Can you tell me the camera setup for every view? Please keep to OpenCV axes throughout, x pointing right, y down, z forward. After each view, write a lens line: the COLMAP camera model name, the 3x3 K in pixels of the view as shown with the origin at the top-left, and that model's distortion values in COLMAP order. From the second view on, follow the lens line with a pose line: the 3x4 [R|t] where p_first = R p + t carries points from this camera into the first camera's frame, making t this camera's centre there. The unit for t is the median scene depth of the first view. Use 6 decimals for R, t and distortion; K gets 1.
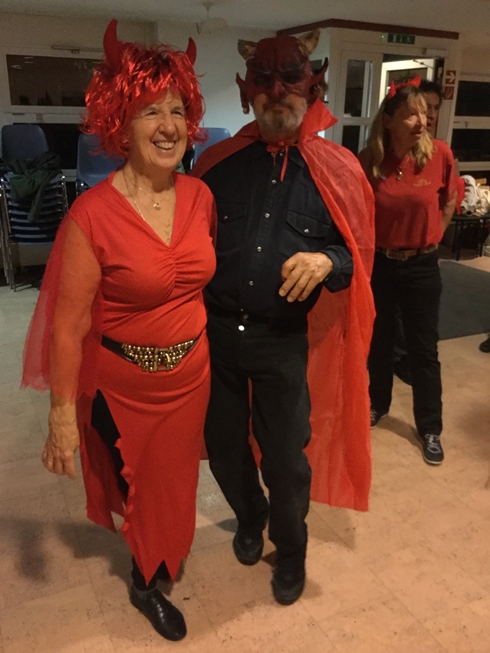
lens RADIAL K [[642.2, 0, 245.0], [0, 642.2, 326.5], [0, 0, 1]] dist [-0.011074, -0.014022]
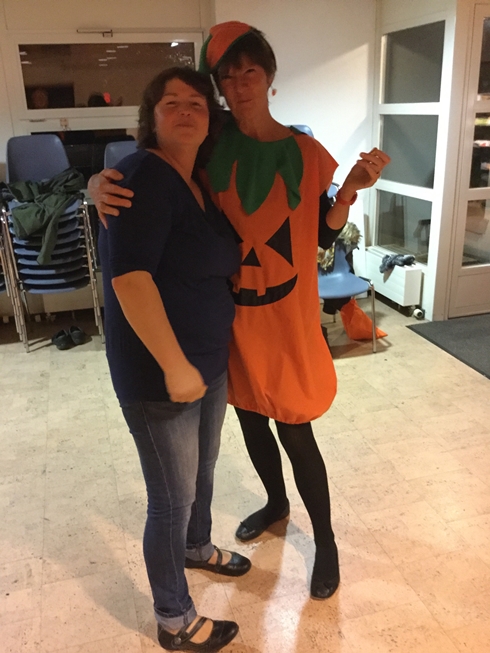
lens RADIAL K [[642.2, 0, 245.0], [0, 642.2, 326.5], [0, 0, 1]] dist [-0.011074, -0.014022]
pose [[0.982205, 0.015482, -0.187172, 0.045414], [-0.011153, 0.999646, 0.024161, -0.108994], [0.187480, -0.021644, 0.982030, 0.292993]]
